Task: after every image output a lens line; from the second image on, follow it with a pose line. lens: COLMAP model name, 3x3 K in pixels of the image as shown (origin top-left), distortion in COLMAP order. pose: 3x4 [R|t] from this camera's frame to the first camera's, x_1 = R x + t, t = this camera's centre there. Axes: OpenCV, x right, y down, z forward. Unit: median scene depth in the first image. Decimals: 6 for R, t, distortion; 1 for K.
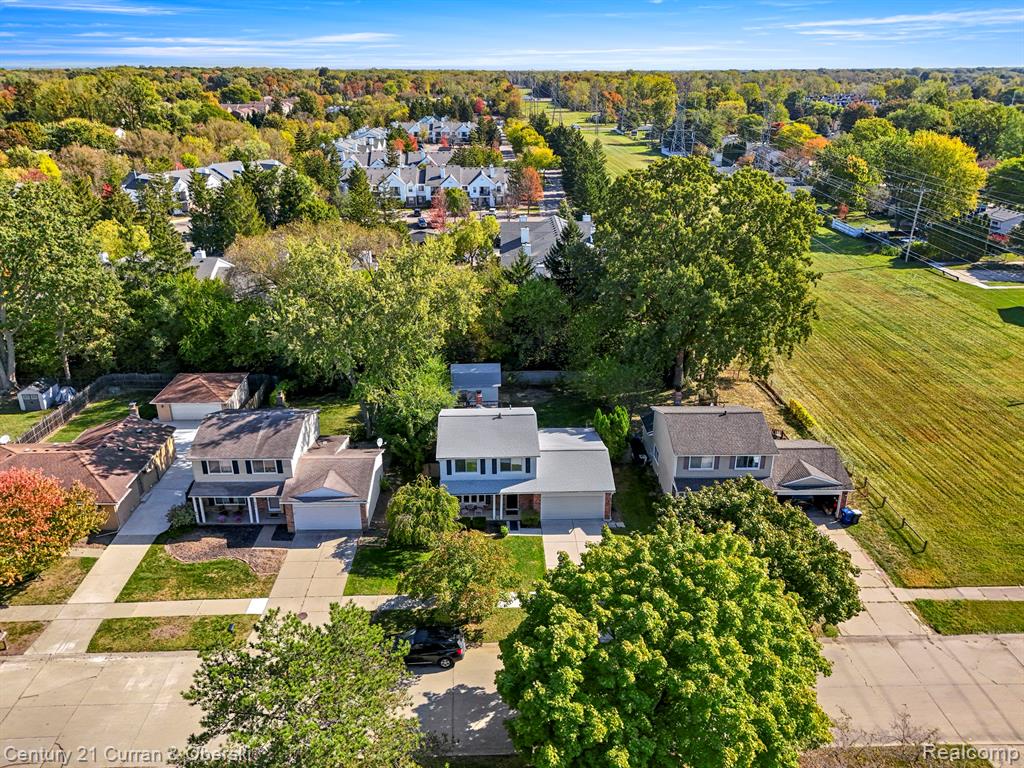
lens RADIAL K [[748.3, 0, 512.0], [0, 748.3, 384.0], [0, 0, 1]] dist [0.067648, -0.057157]
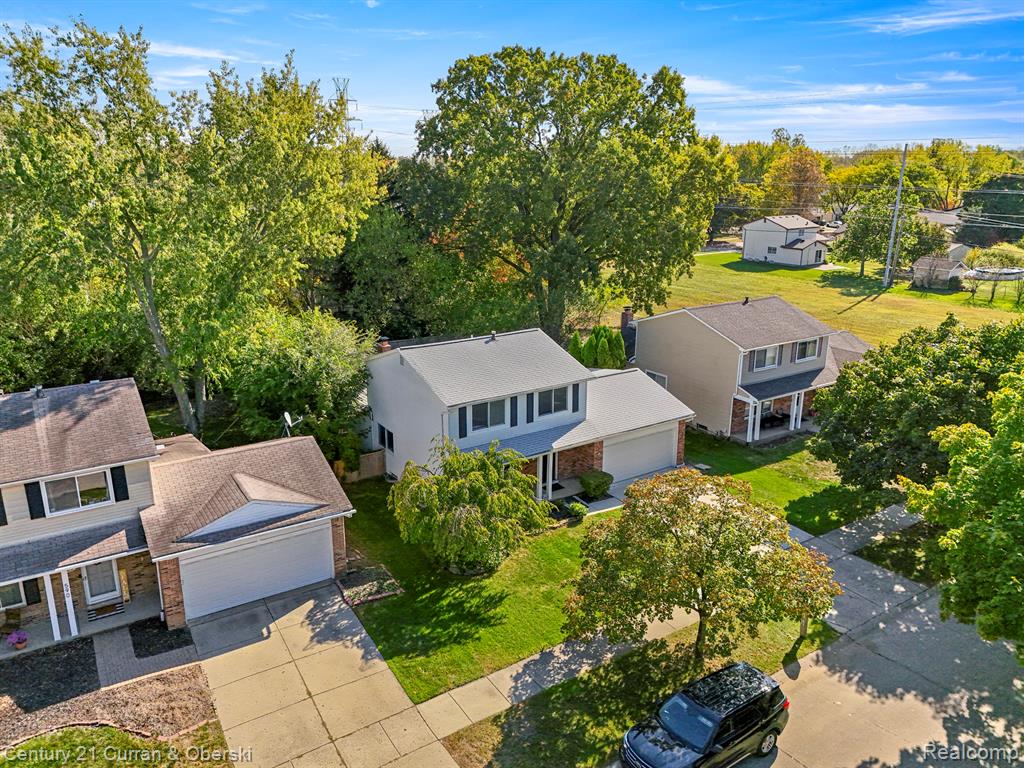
lens RADIAL K [[751.9, 0, 512.0], [0, 751.9, 384.0], [0, 0, 1]] dist [0.032446, -0.006275]
pose [[0.851146, -0.145863, 0.504256, -0.320305], [0.198512, 0.978720, -0.051965, 0.117590], [-0.485946, 0.144330, 0.861989, 0.501680]]
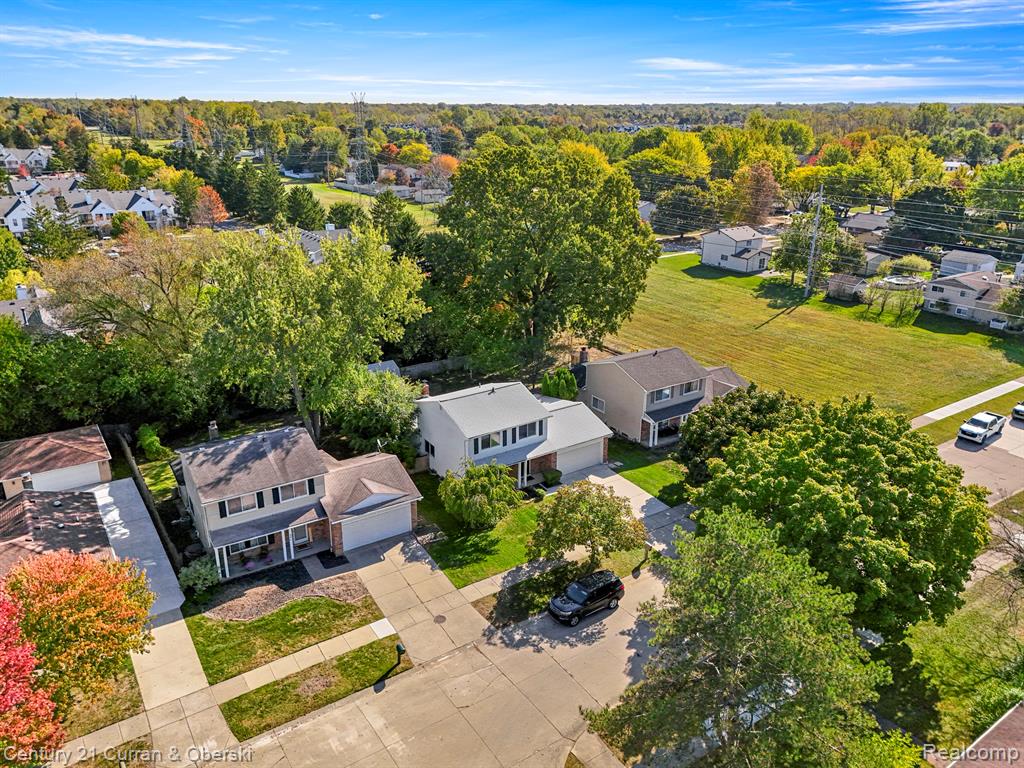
lens RADIAL K [[748.3, 0, 512.0], [0, 748.3, 384.0], [0, 0, 1]] dist [0.067648, -0.057157]
pose [[0.850820, -0.180635, 0.493434, -0.507934], [0.198573, 0.979950, 0.016341, 0.024390], [-0.486492, 0.084079, 0.869630, 0.113531]]
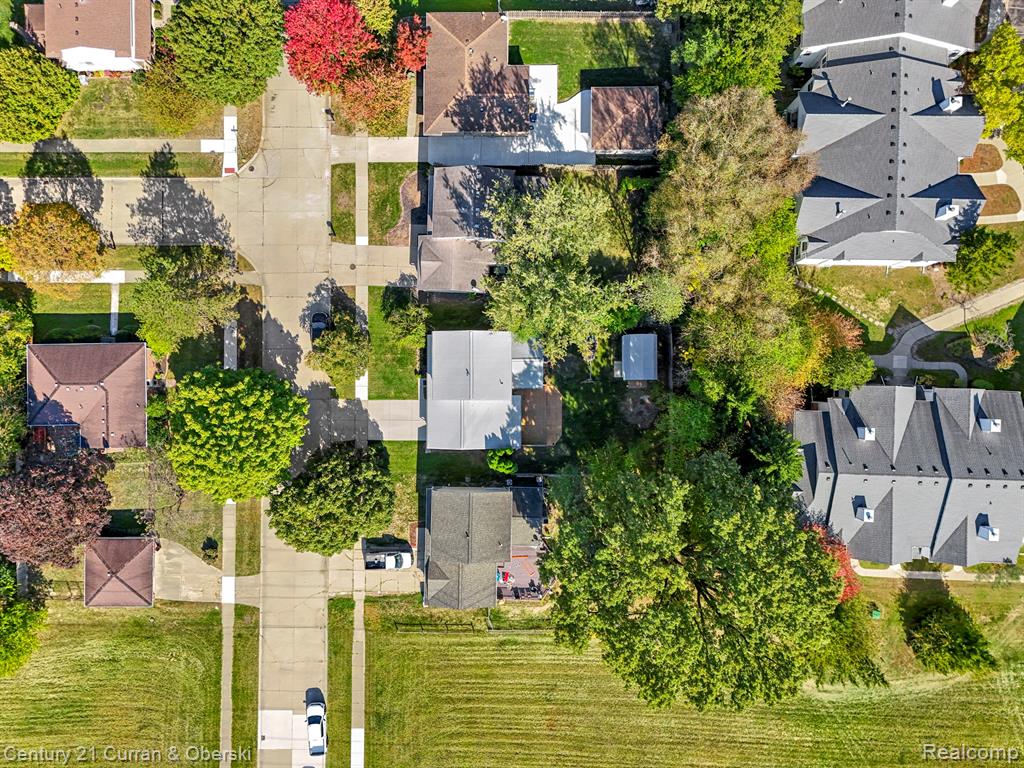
lens RADIAL K [[748.3, 0, 512.0], [0, 748.3, 384.0], [0, 0, 1]] dist [0.067648, -0.057157]
pose [[-0.043310, 0.999050, -0.004902, 0.005117], [-0.362862, -0.011158, 0.931776, -1.332087], [0.930836, 0.042134, 0.363001, 0.589864]]
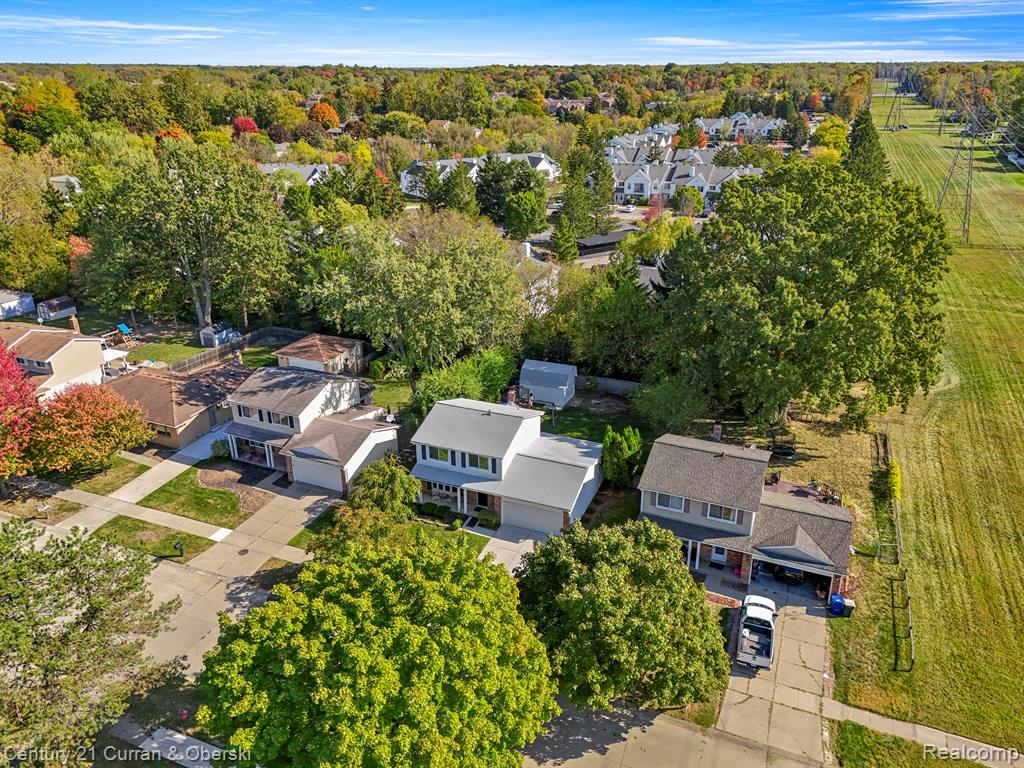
lens RADIAL K [[748.3, 0, 512.0], [0, 748.3, 384.0], [0, 0, 1]] dist [0.067648, -0.057157]
pose [[0.906770, 0.159559, -0.390267, 0.409377], [-0.157551, 0.986803, 0.037386, -0.038890], [0.391082, 0.027587, 0.919942, 0.092658]]
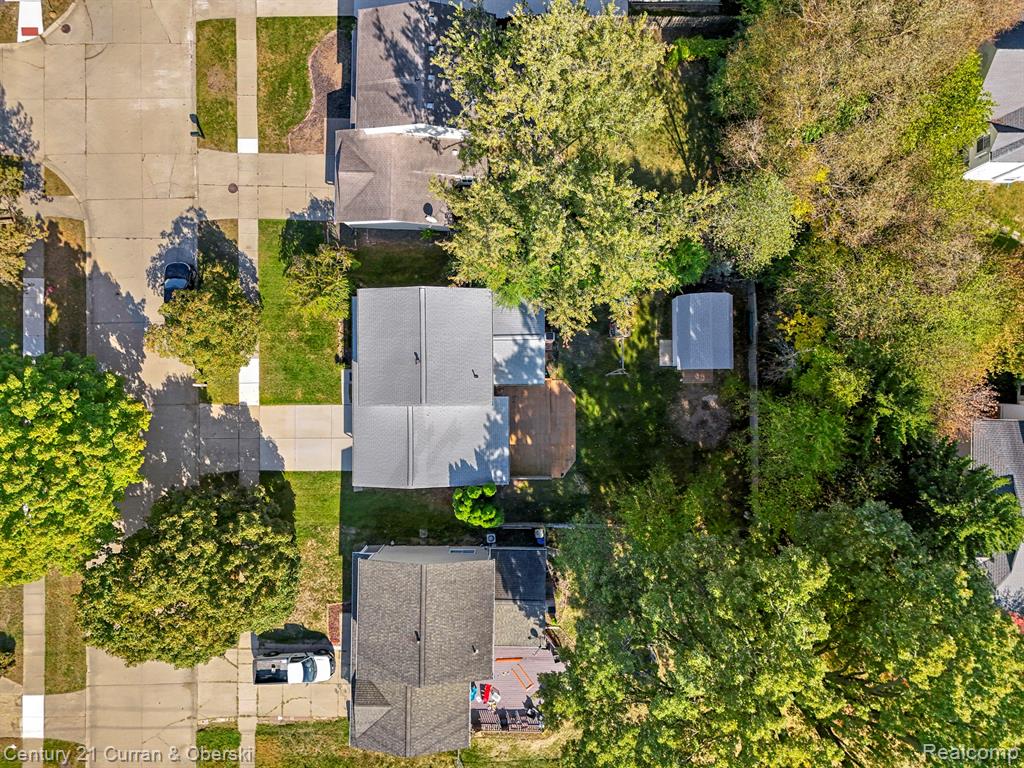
lens RADIAL K [[748.3, 0, 512.0], [0, 748.3, 384.0], [0, 0, 1]] dist [0.067648, -0.057157]
pose [[-0.036962, 0.999316, 0.000701, 0.003822], [-0.374857, -0.014516, 0.926969, -0.780989], [0.926345, 0.034000, 0.375137, 0.815971]]
